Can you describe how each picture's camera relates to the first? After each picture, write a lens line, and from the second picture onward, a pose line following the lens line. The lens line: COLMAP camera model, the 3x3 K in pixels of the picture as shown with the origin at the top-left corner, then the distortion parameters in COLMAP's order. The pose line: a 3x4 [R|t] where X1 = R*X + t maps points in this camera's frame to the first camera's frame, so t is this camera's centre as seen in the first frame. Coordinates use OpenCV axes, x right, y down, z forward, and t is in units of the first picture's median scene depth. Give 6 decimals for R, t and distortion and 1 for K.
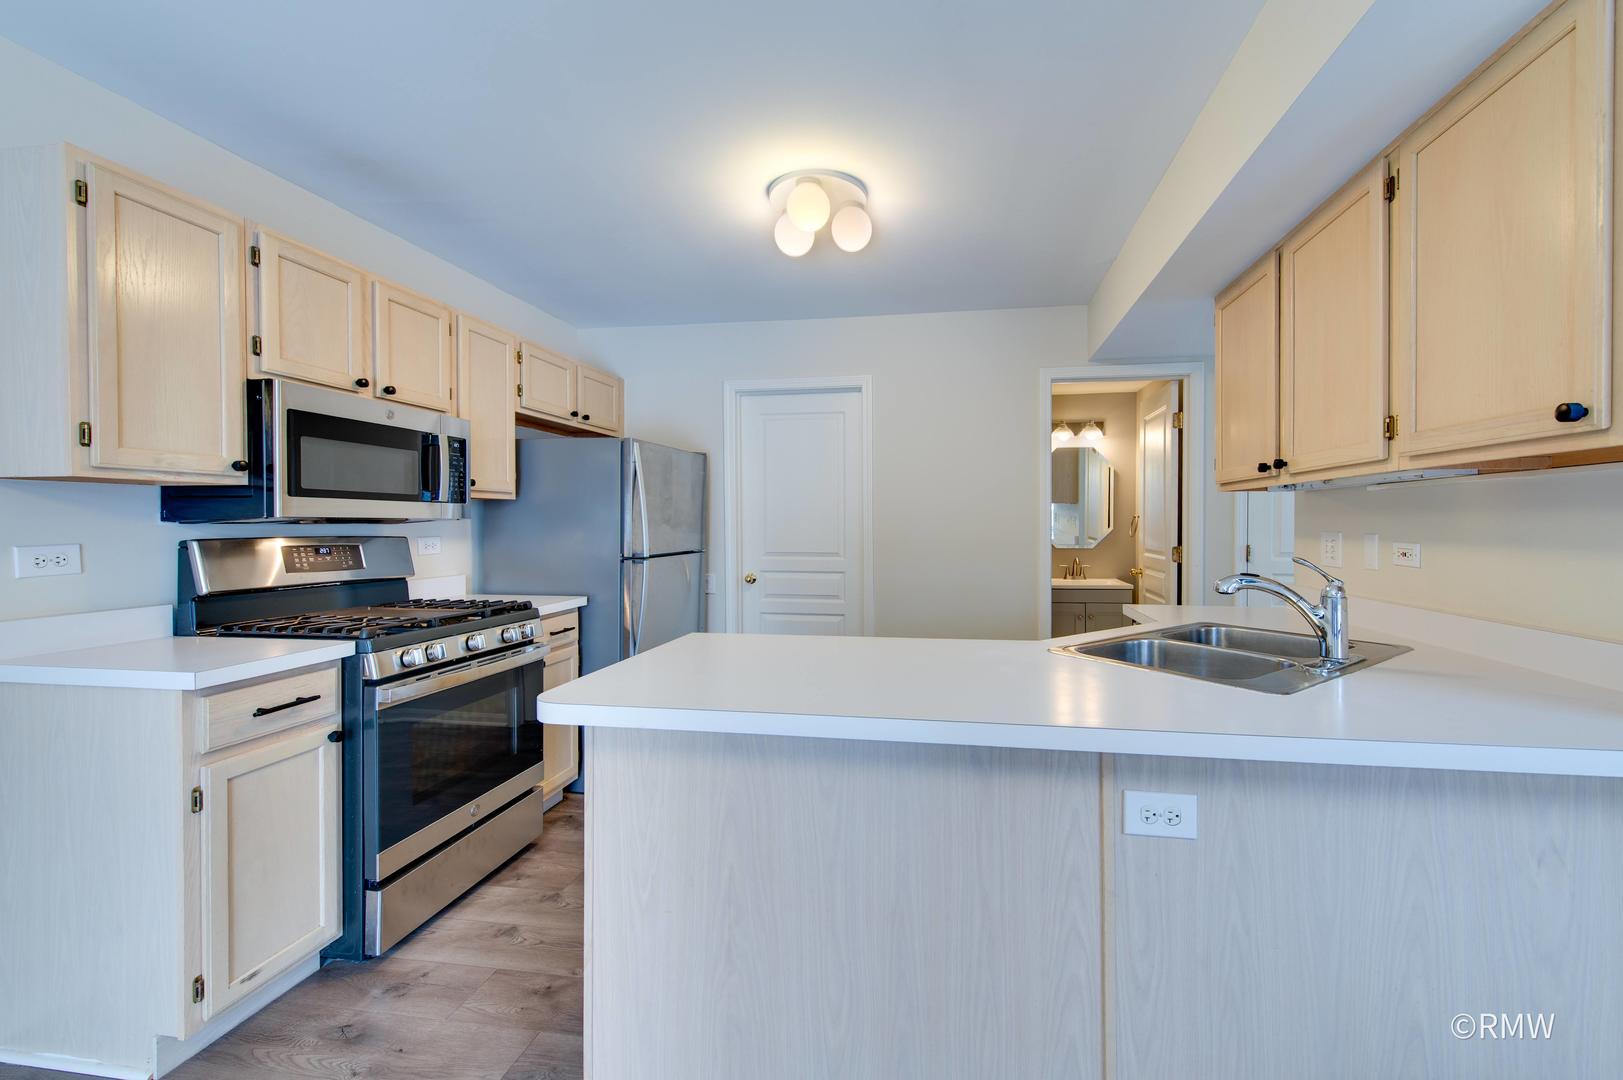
lens RADIAL K [[648.4, 0, 862.5], [0, 648.4, 527.8], [0, 0, 1]] dist [-0.000800, -0.000926]
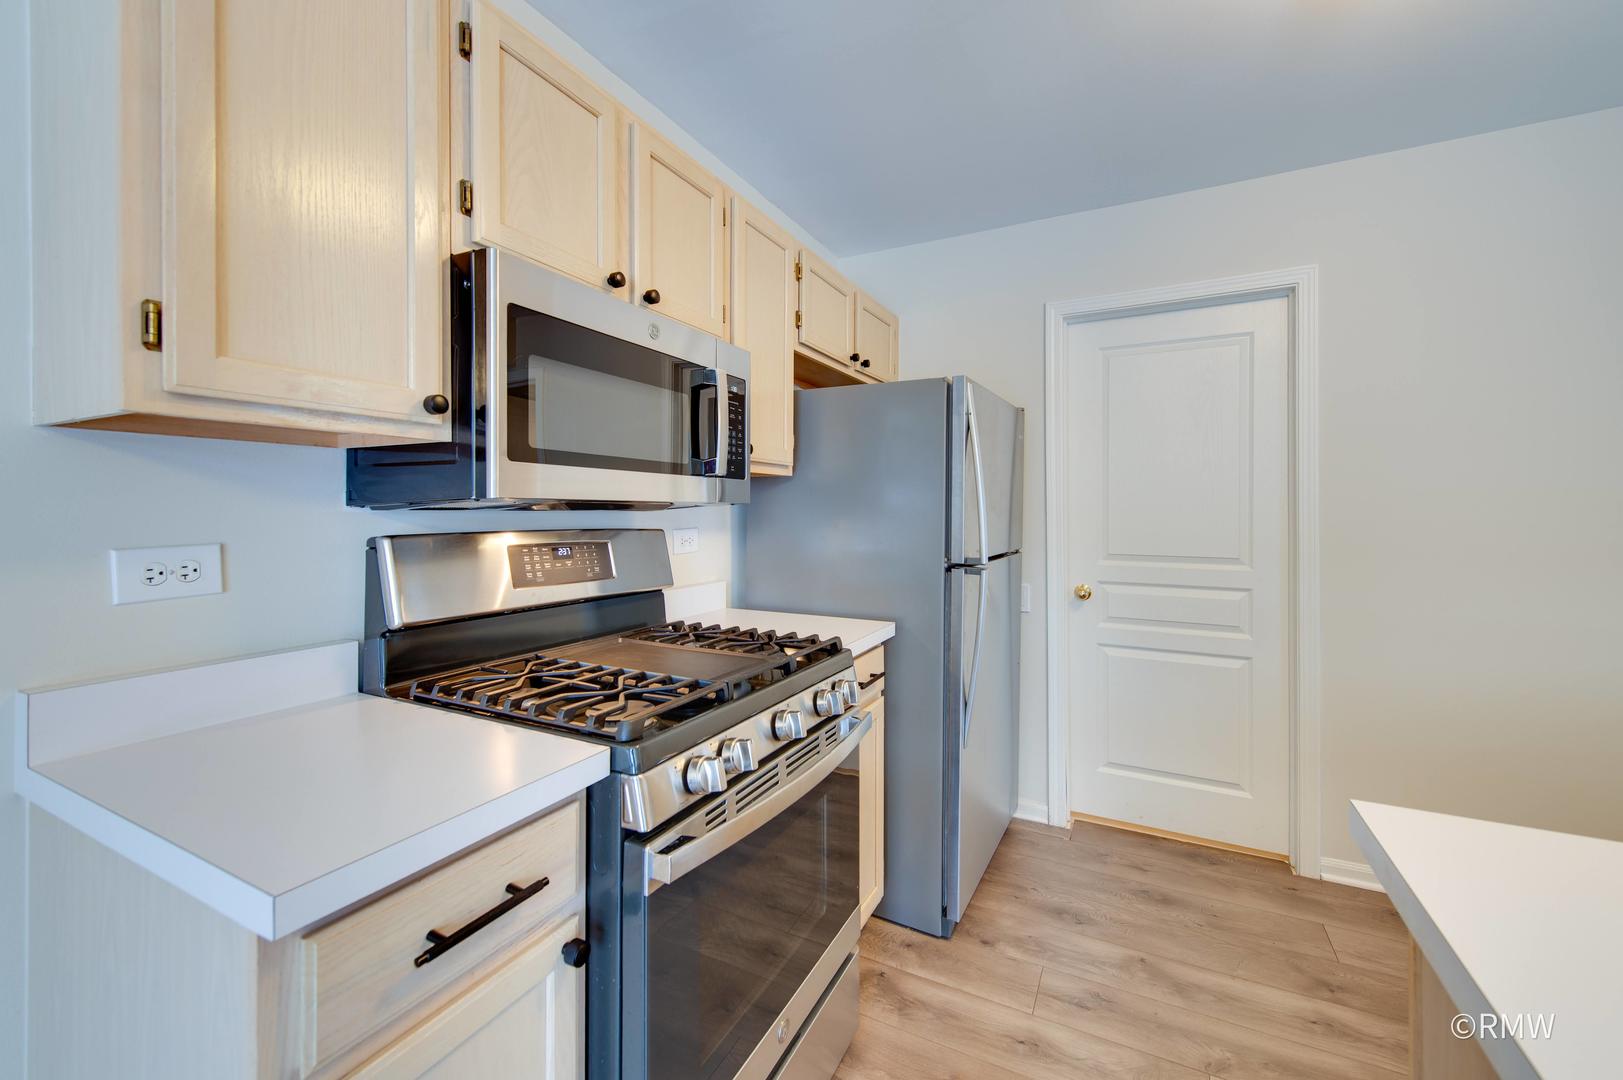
lens RADIAL K [[648.4, 0, 809.8], [0, 648.4, 509.8], [0, 0, 1]] dist [-0.000800, -0.000926]
pose [[0.942389, 0.002213, -0.334513, -0.399201], [-0.004898, 0.999962, -0.007182, -0.003407], [0.334484, 0.008407, 0.942364, 0.491510]]
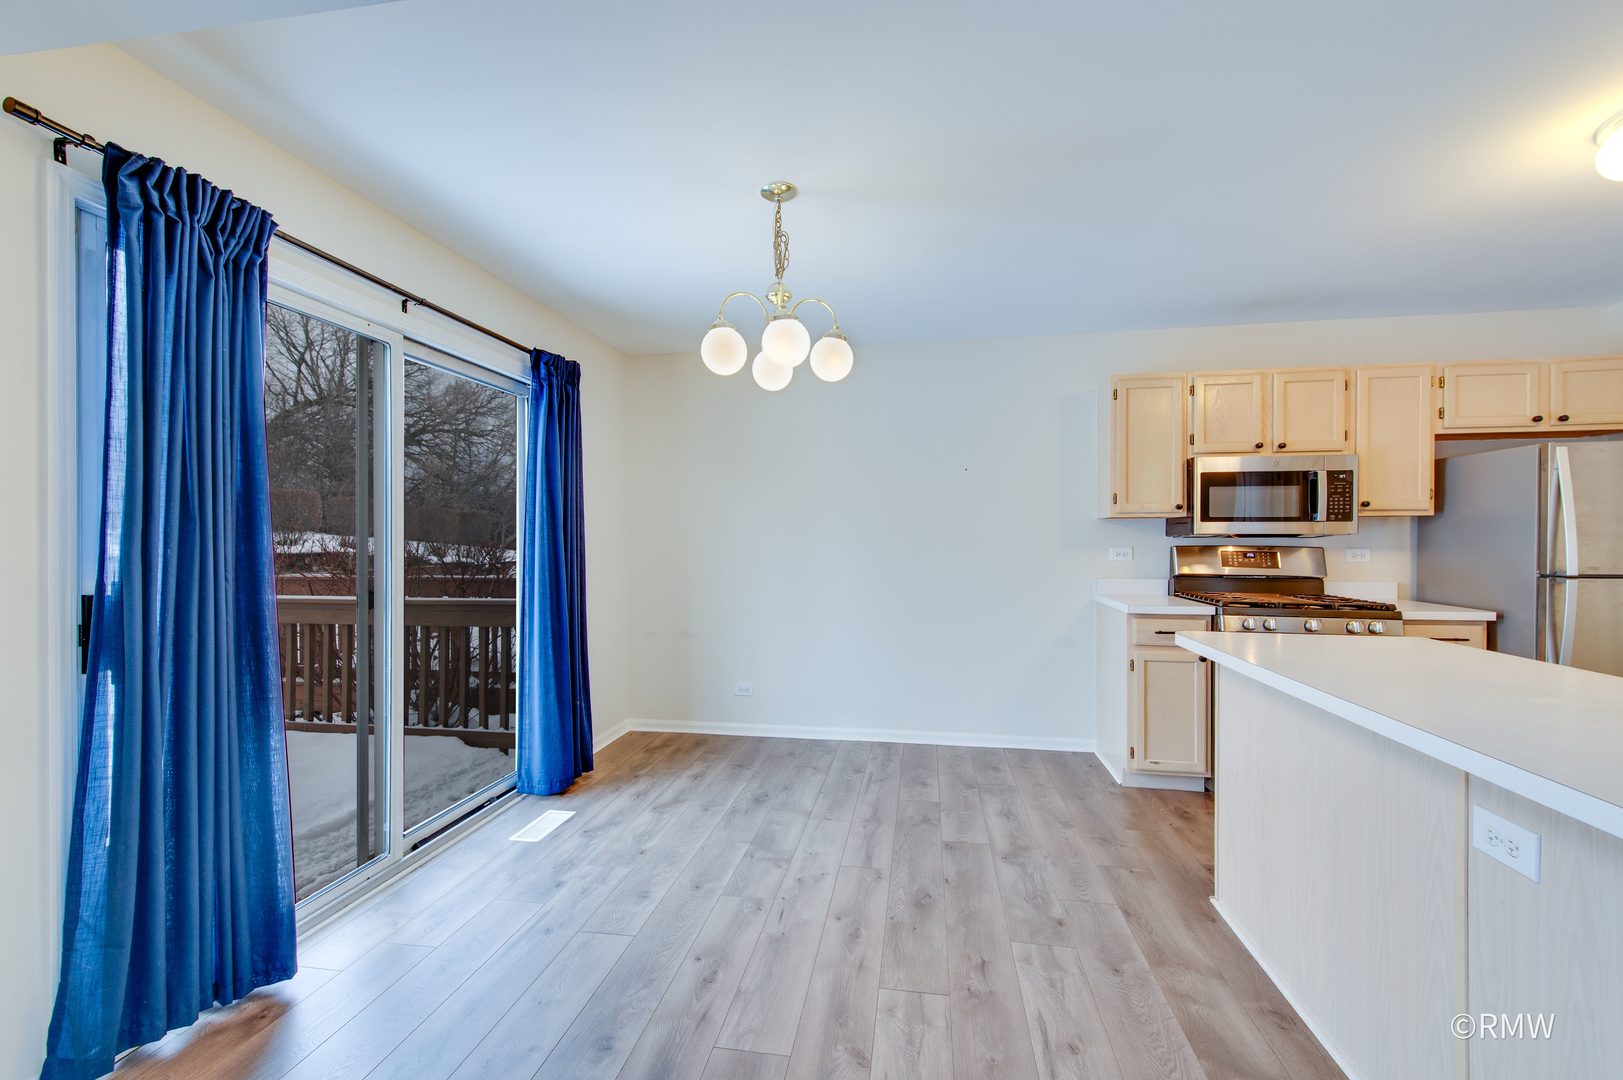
lens RADIAL K [[648.4, 0, 824.3], [0, 648.4, 542.5], [0, 0, 1]] dist [-0.000800, -0.000926]
pose [[-0.011878, 0.011144, -0.999867, 0.781369], [-0.005652, 0.999921, 0.011212, -0.006298], [0.999913, 0.005785, -0.011814, -0.007290]]
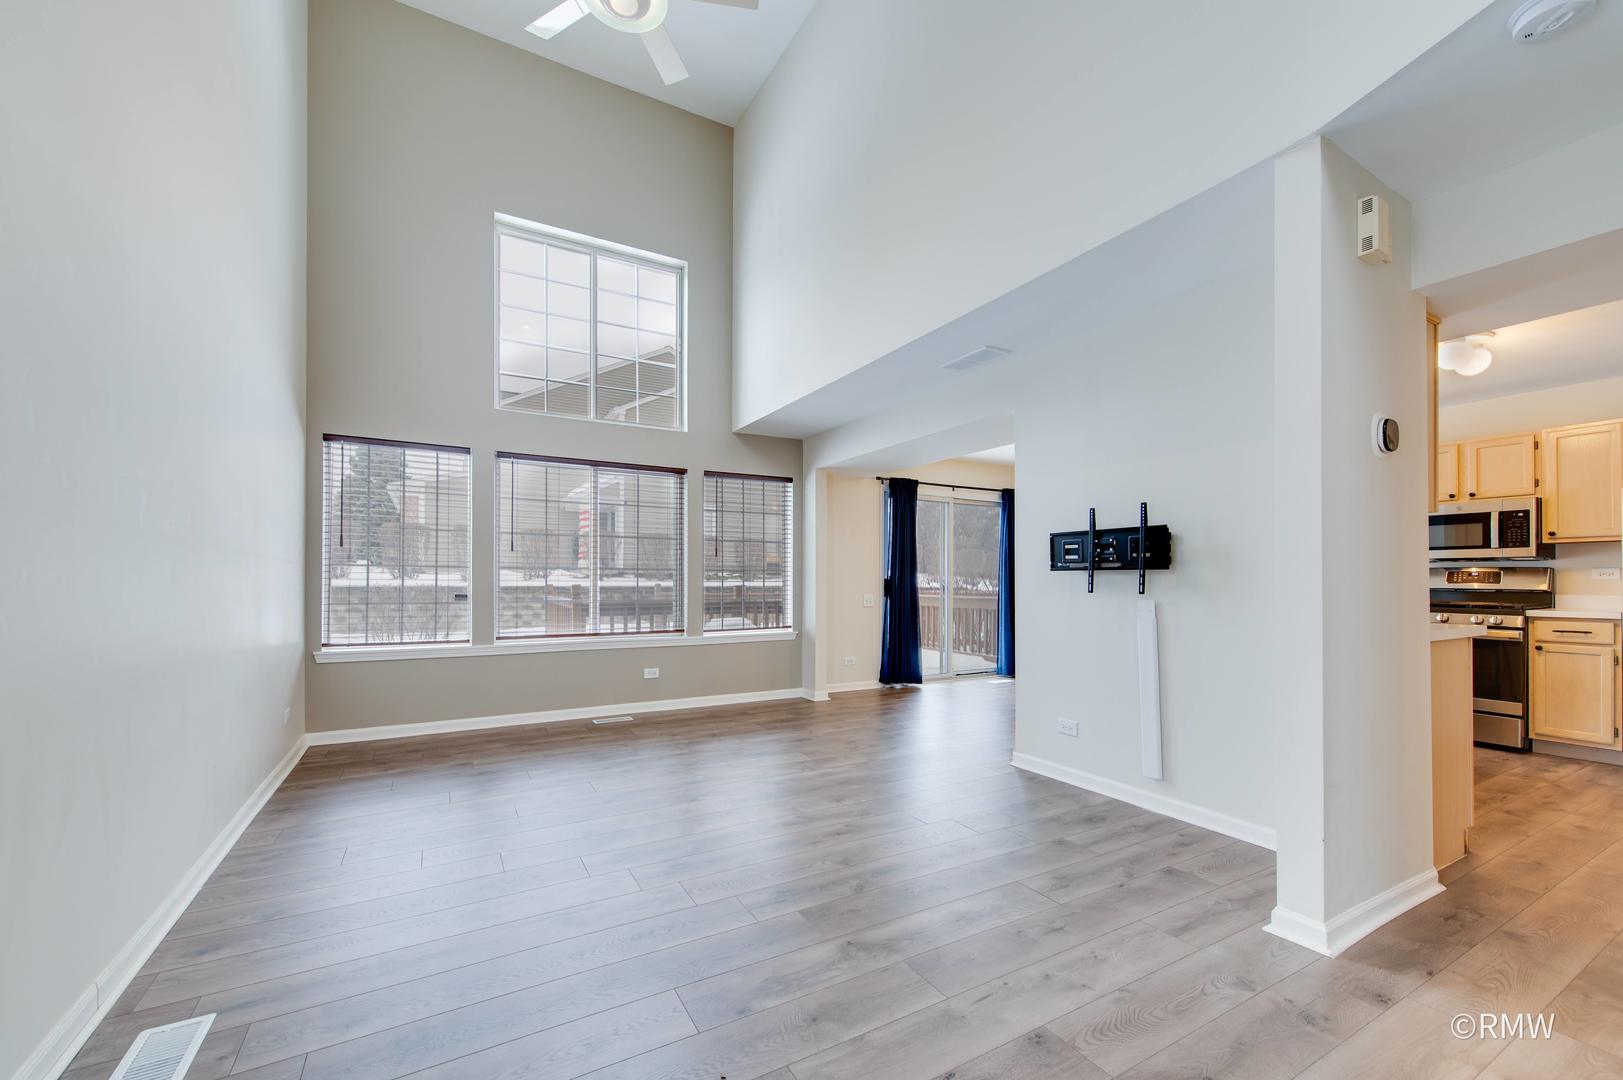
lens RADIAL K [[648.4, 0, 800.4], [0, 648.4, 573.9], [0, 0, 1]] dist [-0.000800, -0.000926]
pose [[-0.785676, -0.004412, -0.618623, 2.330737], [-0.002428, 0.999989, -0.004048, 0.053129], [0.618634, -0.001679, -0.785677, 1.371736]]
